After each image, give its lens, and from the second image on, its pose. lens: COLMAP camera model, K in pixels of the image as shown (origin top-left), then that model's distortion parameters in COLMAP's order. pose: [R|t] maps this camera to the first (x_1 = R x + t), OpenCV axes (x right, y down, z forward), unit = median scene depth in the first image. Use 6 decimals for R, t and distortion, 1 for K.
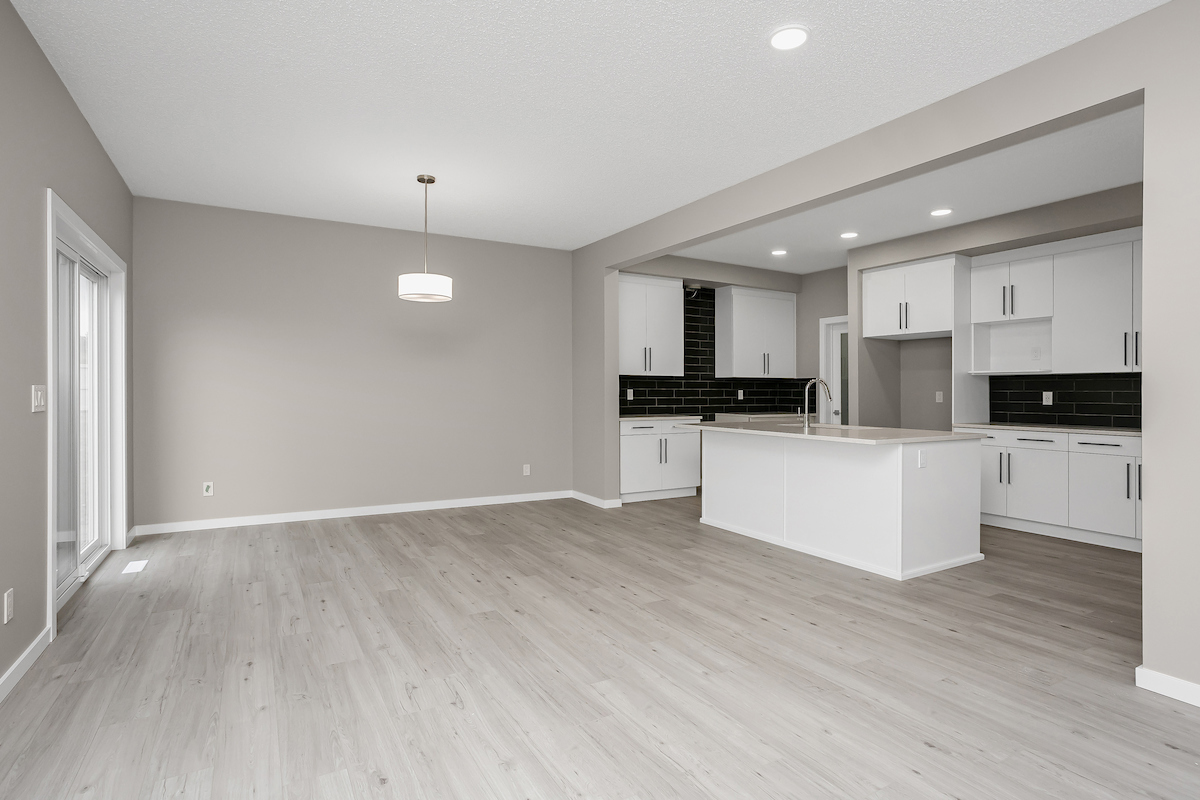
lens RADIAL K [[599.4, 0, 592.2], [0, 599.4, 402.0], [0, 0, 1]] dist [-0.051605, 0.034038]
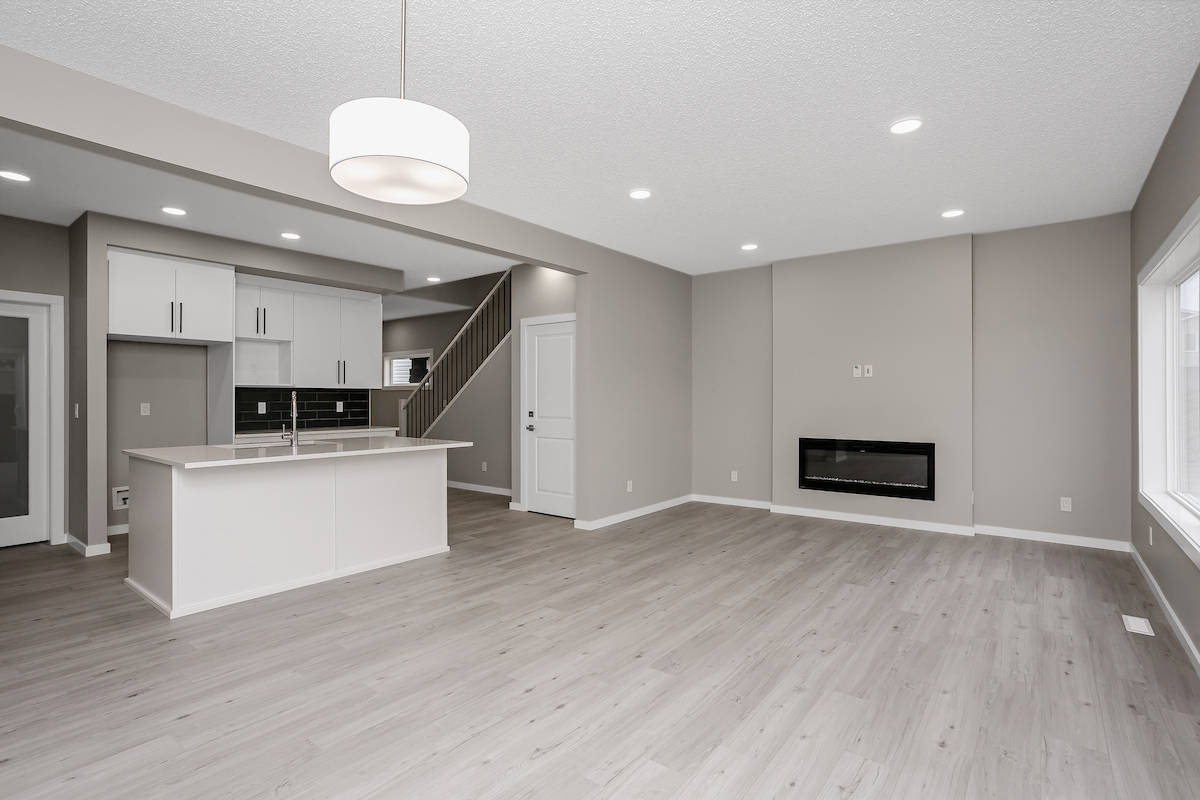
lens RADIAL K [[595.2, 0, 581.9], [0, 595.2, 397.7], [0, 0, 1]] dist [-0.041143, 0.030406]
pose [[-0.369229, -0.002900, 0.929334, -0.914038], [0.013783, 0.999868, 0.008596, -0.046118], [-0.929236, 0.015983, -0.369140, 1.392779]]
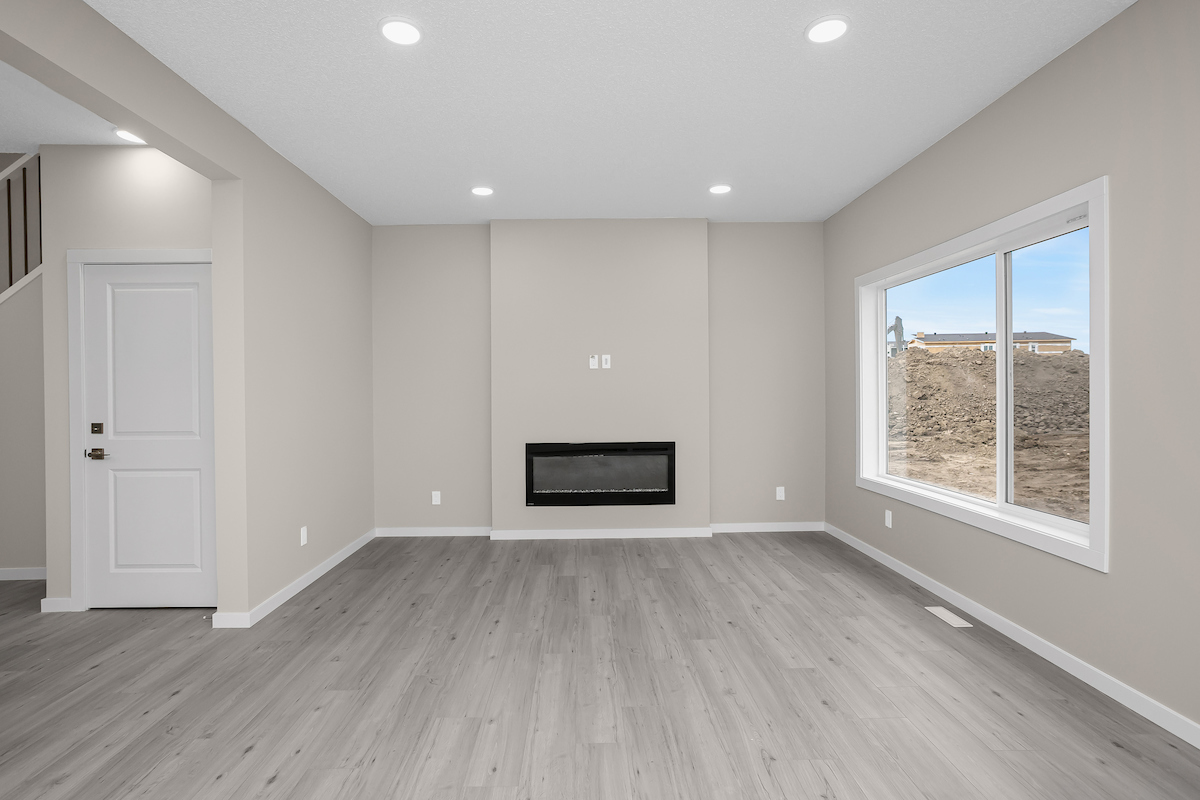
lens RADIAL K [[599.4, 0, 592.2], [0, 599.4, 402.0], [0, 0, 1]] dist [-0.051605, 0.034038]
pose [[-0.877416, -0.004287, 0.479711, -0.291590], [0.013589, 0.999337, 0.033785, -0.047346], [-0.479538, 0.036163, -0.876776, 1.313645]]
